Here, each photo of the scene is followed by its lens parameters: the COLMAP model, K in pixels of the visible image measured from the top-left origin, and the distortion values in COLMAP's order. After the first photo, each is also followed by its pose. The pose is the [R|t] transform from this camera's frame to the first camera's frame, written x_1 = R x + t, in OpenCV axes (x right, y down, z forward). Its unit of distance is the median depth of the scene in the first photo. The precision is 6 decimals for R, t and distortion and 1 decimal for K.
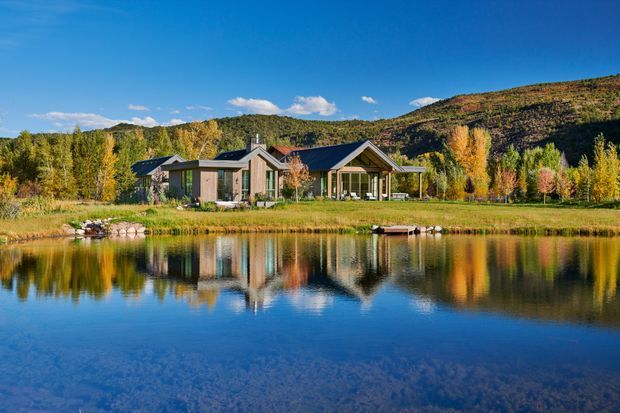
lens RADIAL K [[527.1, 0, 310.0], [0, 527.1, 206.5], [0, 0, 1]] dist [0.010024, 0.006663]
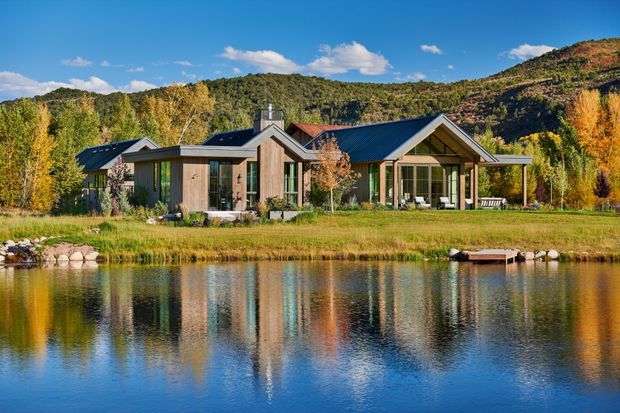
lens RADIAL K [[527.1, 0, 310.0], [0, 527.1, 206.5], [0, 0, 1]] dist [0.010024, 0.006663]
pose [[0.999696, 0.002721, -0.024510, -0.035892], [-0.000819, 0.997010, 0.077271, -0.064334], [0.024647, -0.077228, 0.996709, 0.356885]]
